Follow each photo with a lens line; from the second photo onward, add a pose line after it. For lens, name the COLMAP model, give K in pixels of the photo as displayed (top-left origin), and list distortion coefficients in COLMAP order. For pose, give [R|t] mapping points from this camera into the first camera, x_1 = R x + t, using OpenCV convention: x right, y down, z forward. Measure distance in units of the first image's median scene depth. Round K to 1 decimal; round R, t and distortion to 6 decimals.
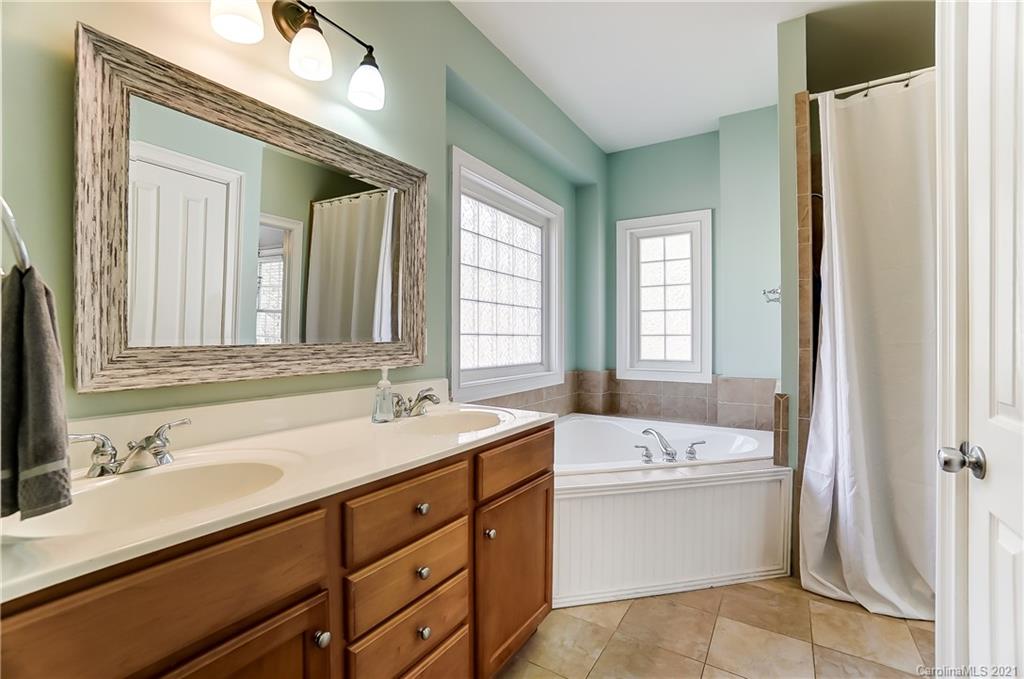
lens RADIAL K [[453.4, 0, 501.4], [0, 453.4, 337.6], [0, 0, 1]] dist [-0.055476, 0.016549]
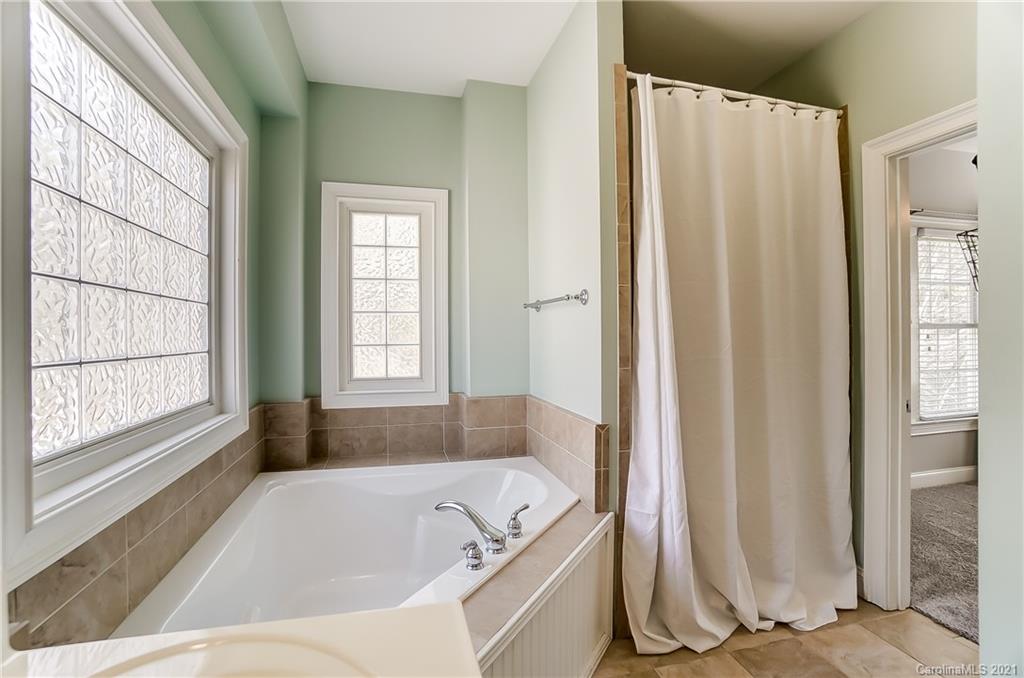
lens RADIAL K [[453.4, 0, 495.0], [0, 453.4, 334.4], [0, 0, 1]] dist [-0.055476, 0.016549]
pose [[0.688456, -0.004560, 0.725264, -0.065767], [0.002893, 0.999990, 0.003541, -0.026844], [-0.725273, -0.000339, 0.688462, 0.364008]]
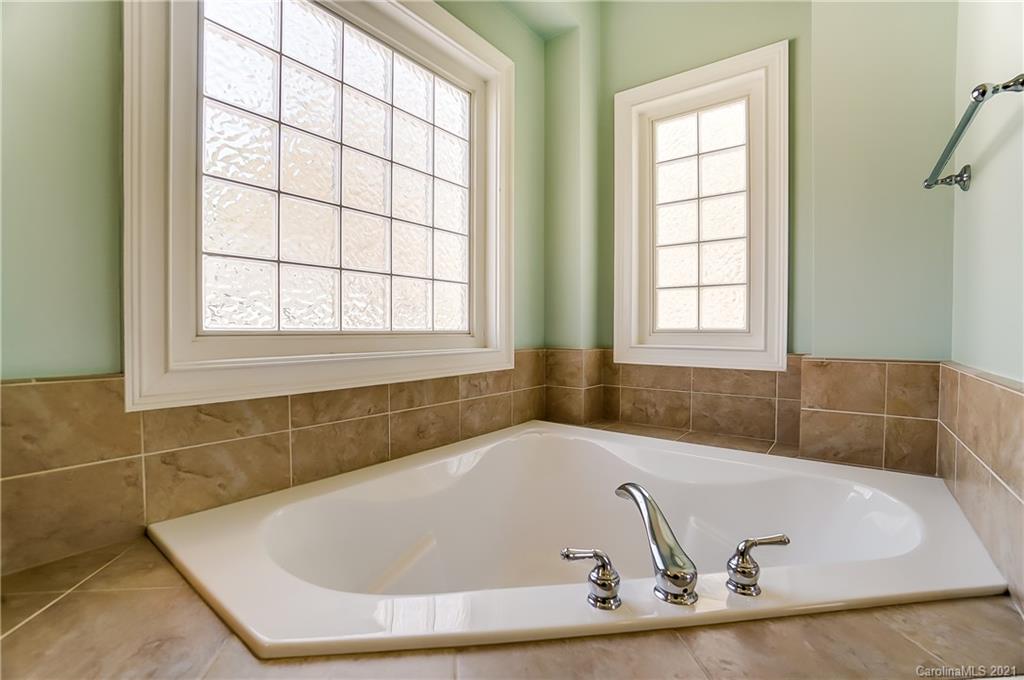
lens RADIAL K [[453.4, 0, 509.9], [0, 453.4, 342.8], [0, 0, 1]] dist [-0.055476, 0.016549]
pose [[0.996543, 0.001014, -0.083077, 0.183760], [0.001422, 0.999571, 0.029254, 0.051935], [0.083071, -0.029271, 0.996114, 0.439832]]
